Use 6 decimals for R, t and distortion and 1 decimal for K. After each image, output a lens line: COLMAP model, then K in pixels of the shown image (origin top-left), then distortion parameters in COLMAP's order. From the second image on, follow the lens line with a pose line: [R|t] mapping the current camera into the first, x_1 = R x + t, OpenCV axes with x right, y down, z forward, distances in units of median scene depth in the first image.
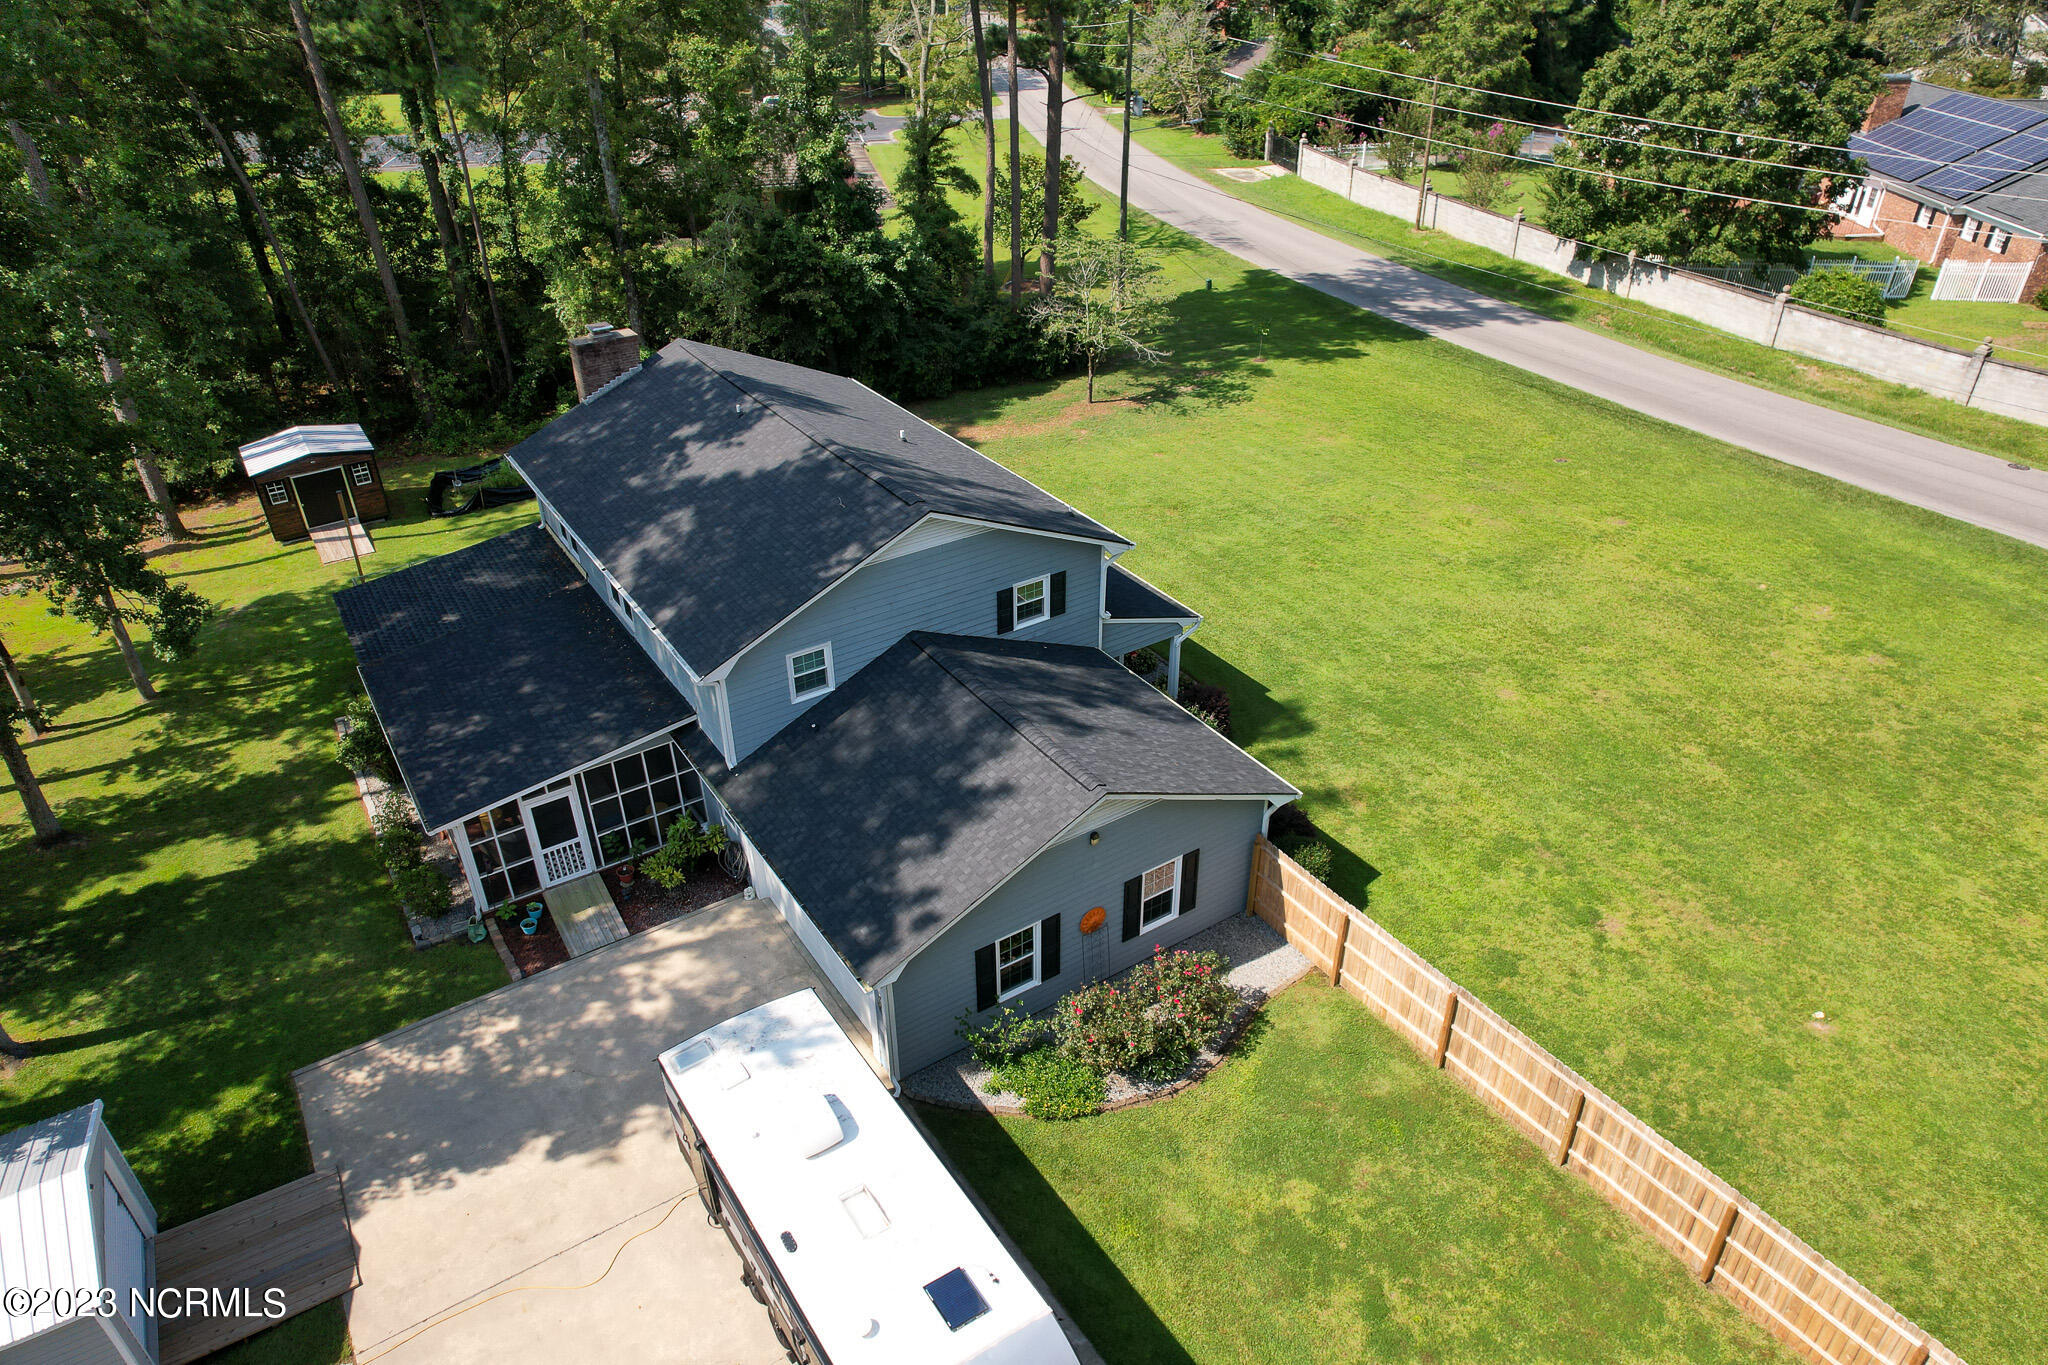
lens RADIAL K [[1308.7, 0, 1034.7], [0, 1308.7, 677.7], [0, 0, 1]] dist [-0.070785, 0.064235]
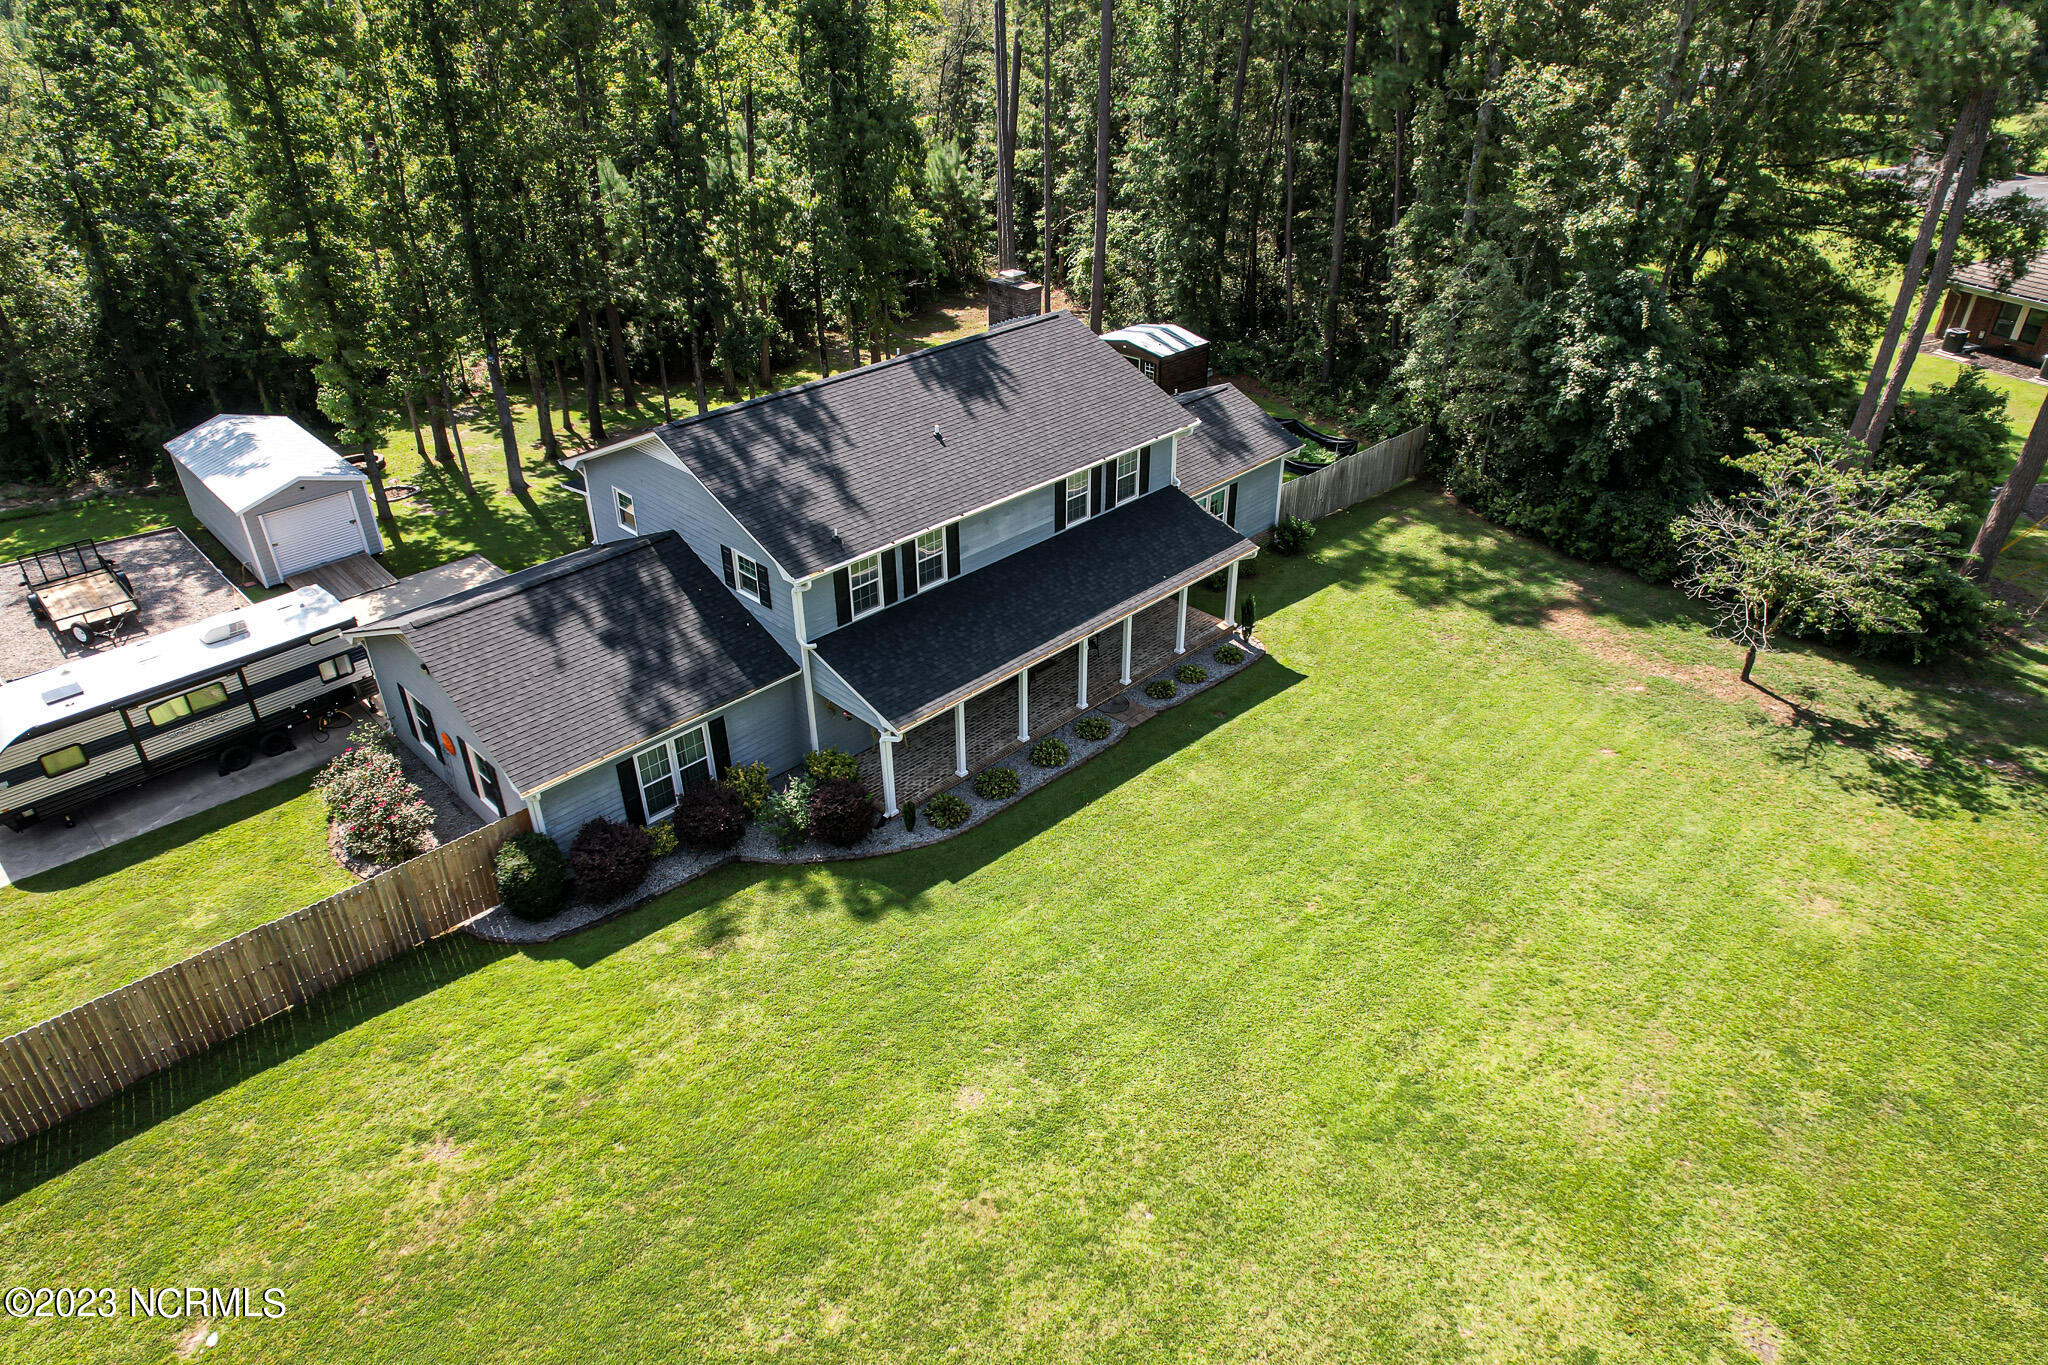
lens RADIAL K [[1308.7, 0, 1034.7], [0, 1308.7, 677.7], [0, 0, 1]] dist [-0.070785, 0.064235]
pose [[0.204906, 0.508986, -0.836030, 0.661625], [-0.509691, 0.784692, 0.352808, -0.331216], [0.835601, 0.353824, 0.420214, 0.536974]]
